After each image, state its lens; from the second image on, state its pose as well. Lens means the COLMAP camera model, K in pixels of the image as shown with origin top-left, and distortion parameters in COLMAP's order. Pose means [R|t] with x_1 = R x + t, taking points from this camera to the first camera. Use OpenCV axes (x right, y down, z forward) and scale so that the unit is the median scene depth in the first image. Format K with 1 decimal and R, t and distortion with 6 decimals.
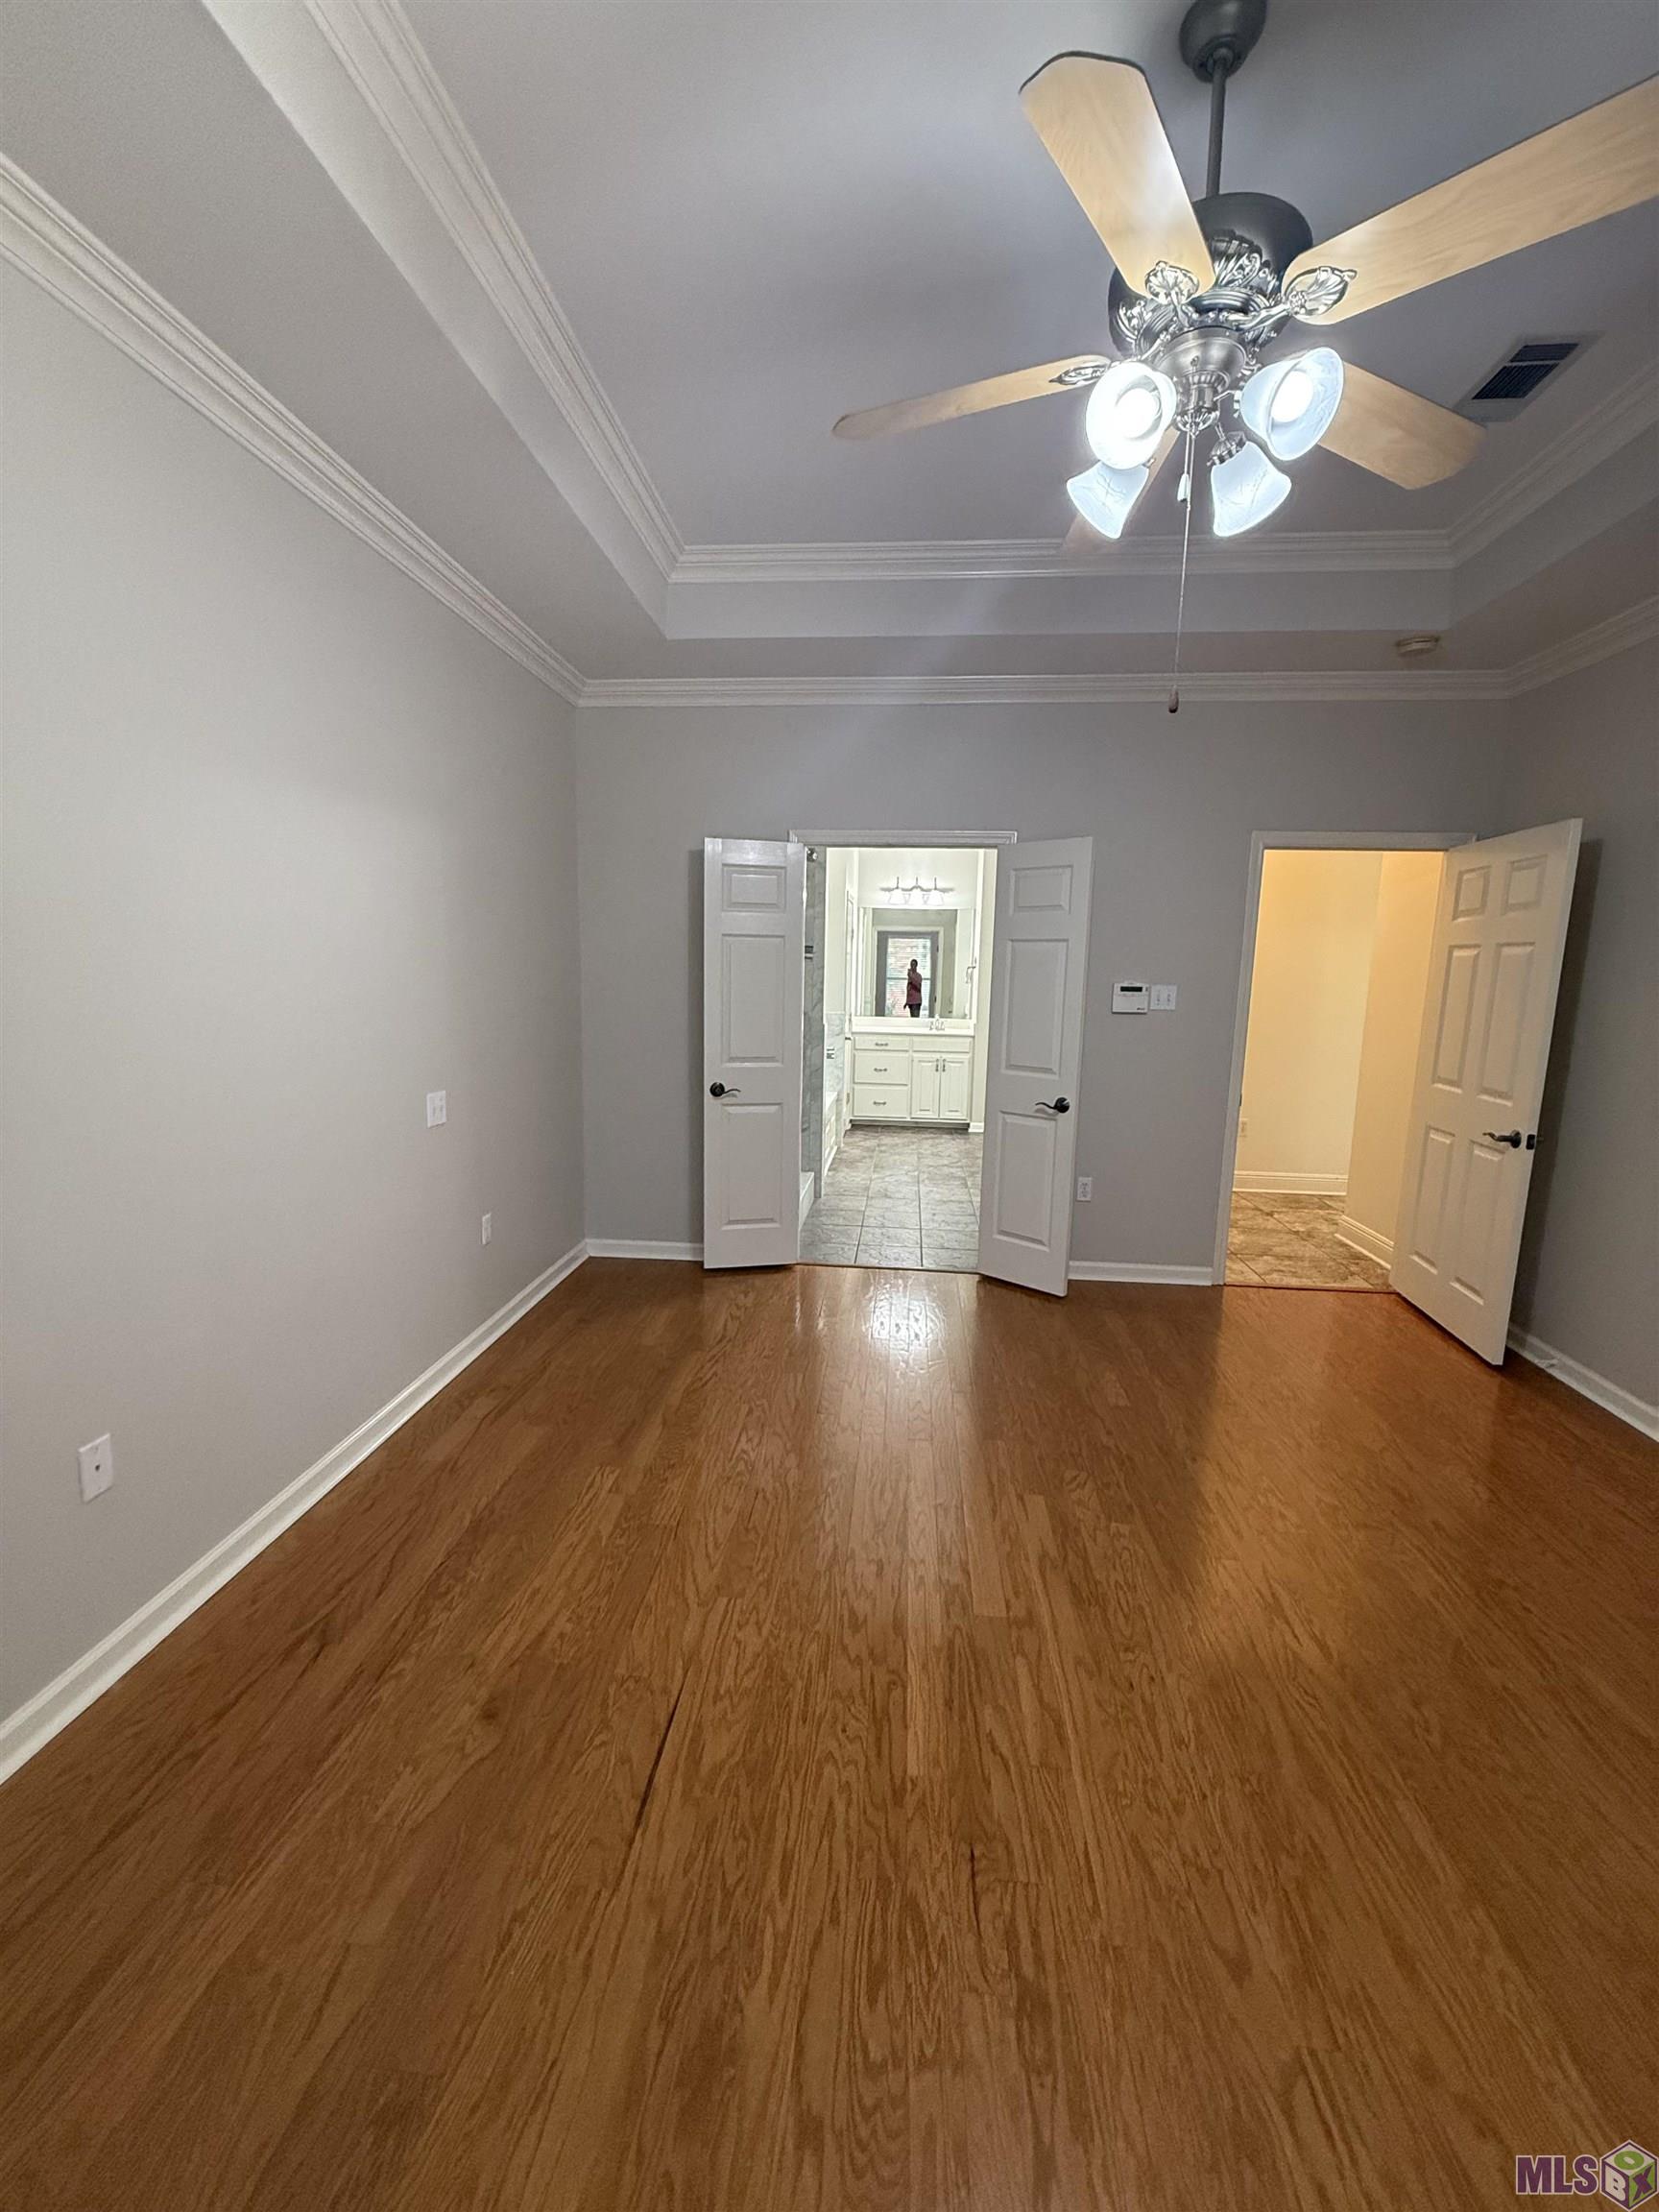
lens RADIAL K [[885.2, 0, 829.1], [0, 885.2, 1105.3], [0, 0, 1]] dist [0.002962, 0.000724]
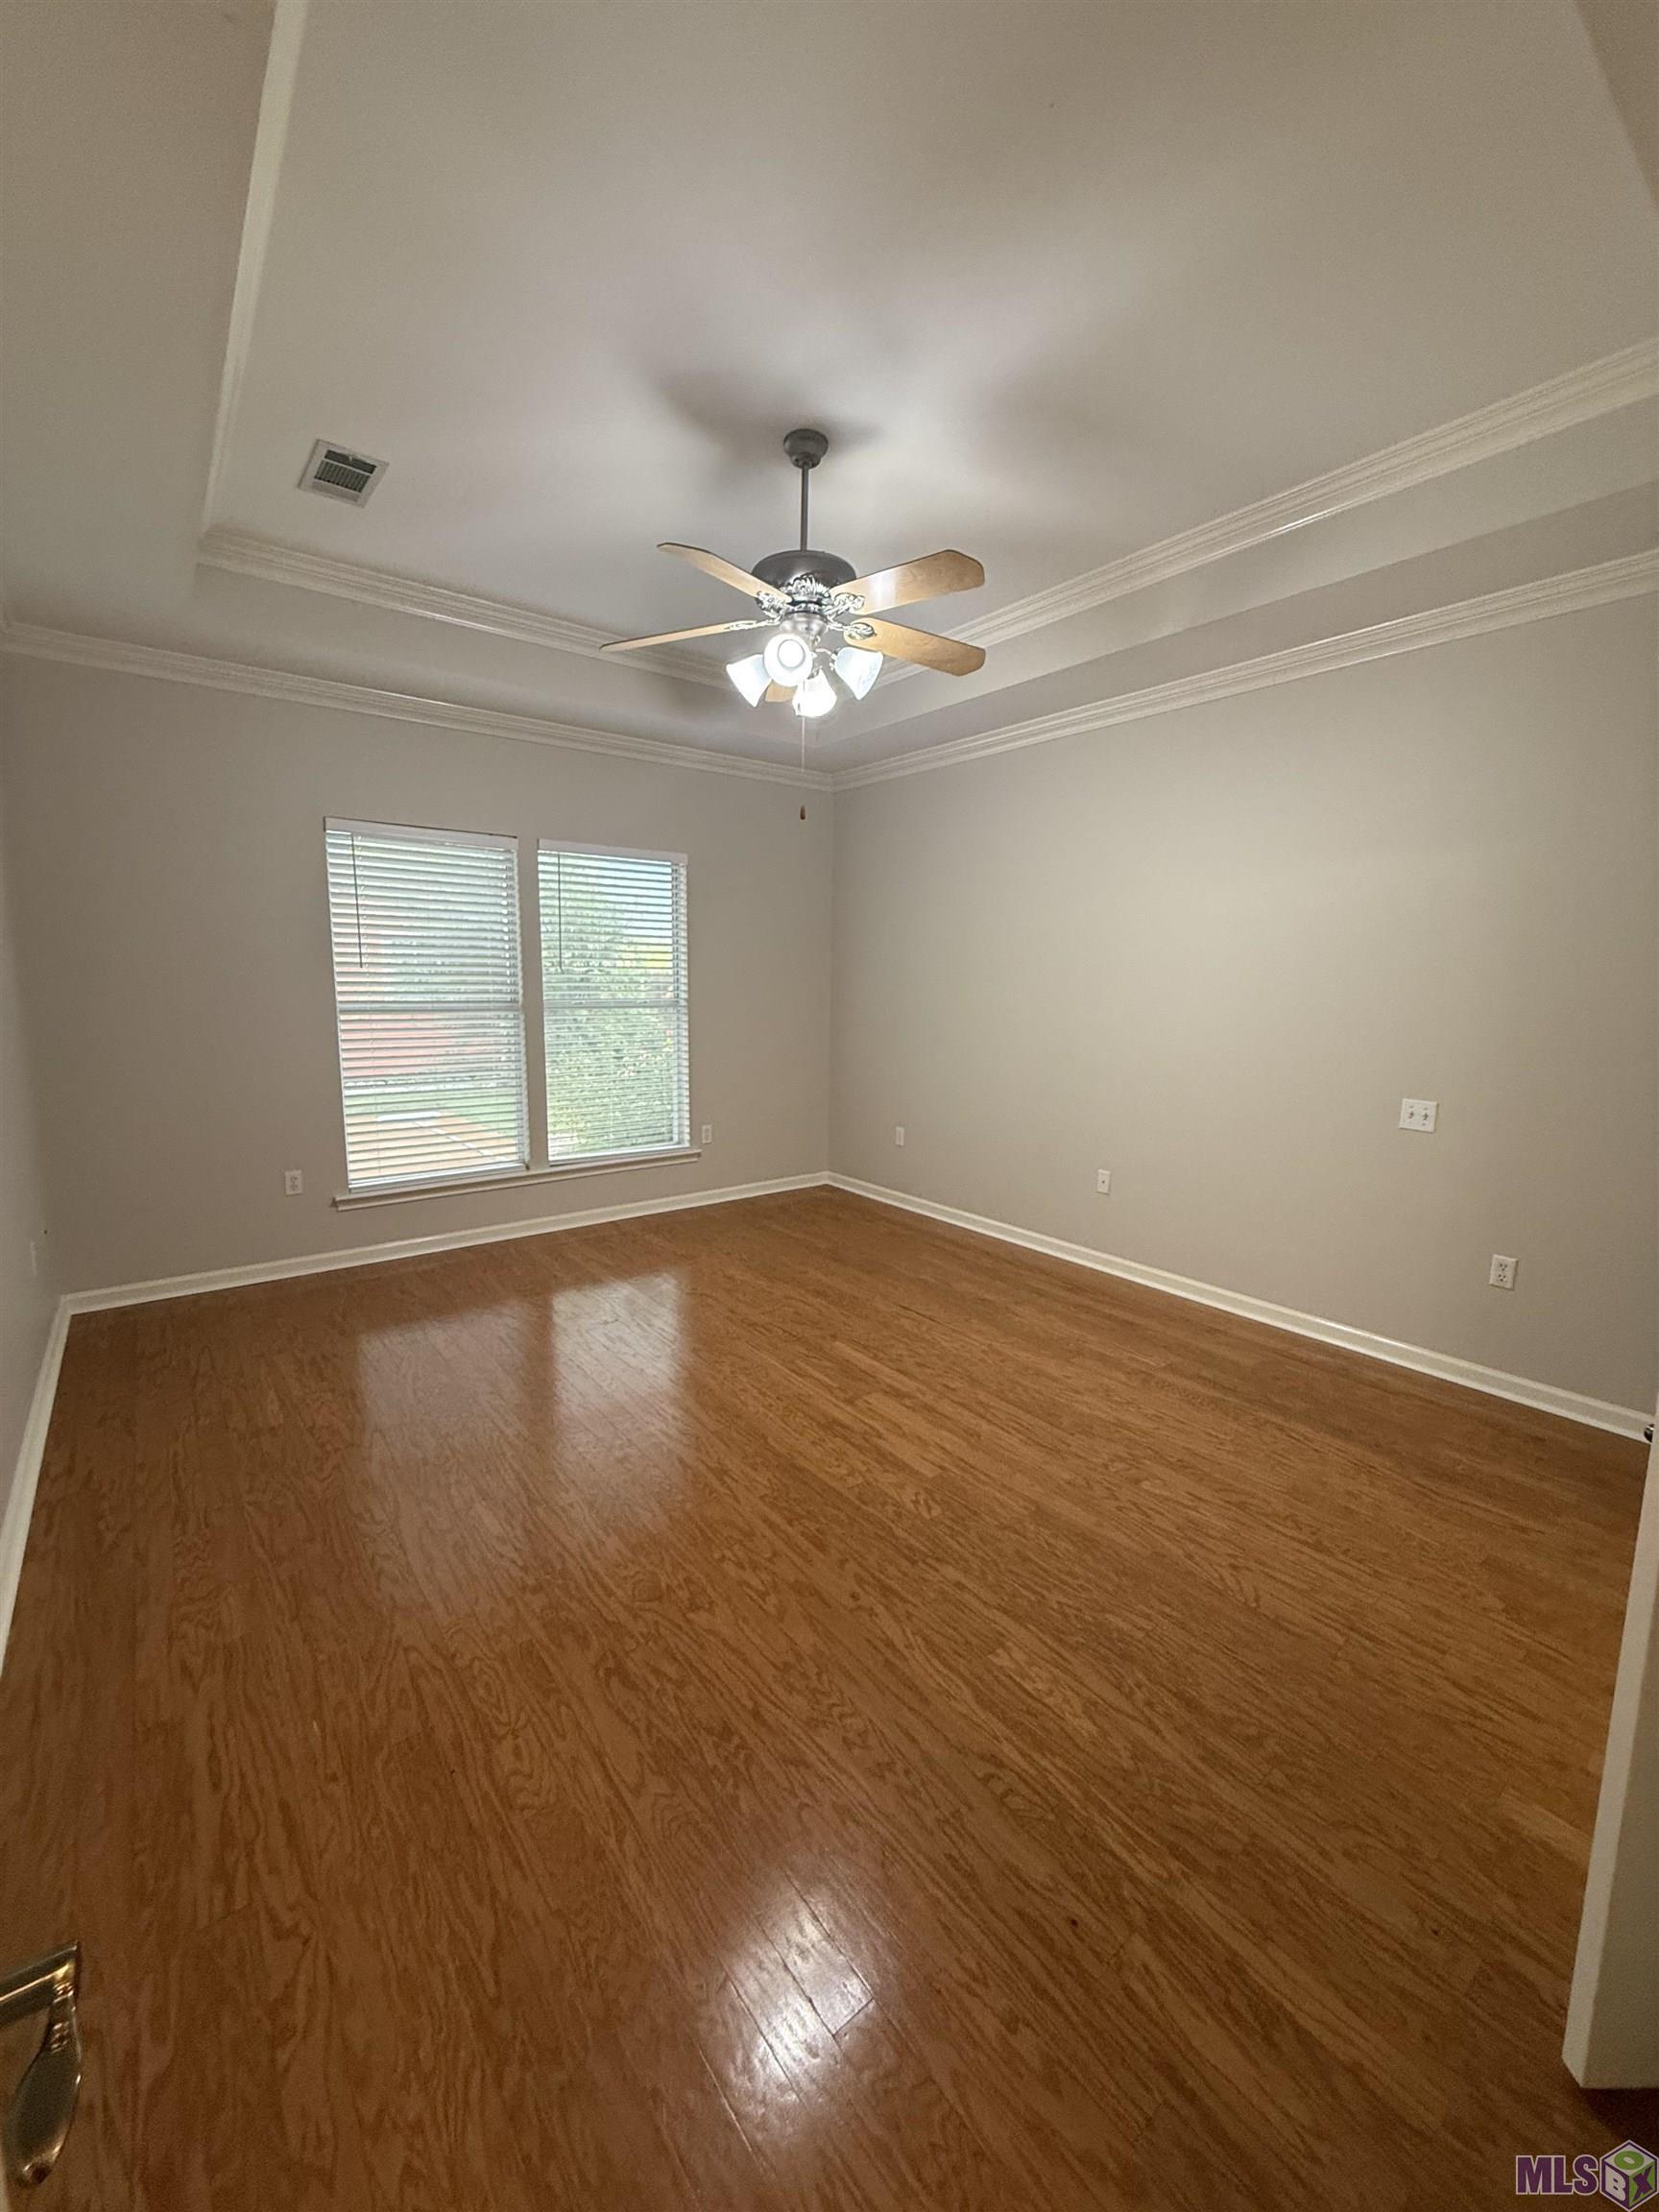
lens RADIAL K [[885.2, 0, 829.0], [0, 885.2, 1106.9], [0, 0, 1]] dist [0.002962, 0.000724]
pose [[-0.735049, 0.068401, -0.674555, 1.092354], [-0.131901, 0.961464, 0.241225, -0.229660], [0.665060, 0.266286, -0.697701, 1.675883]]
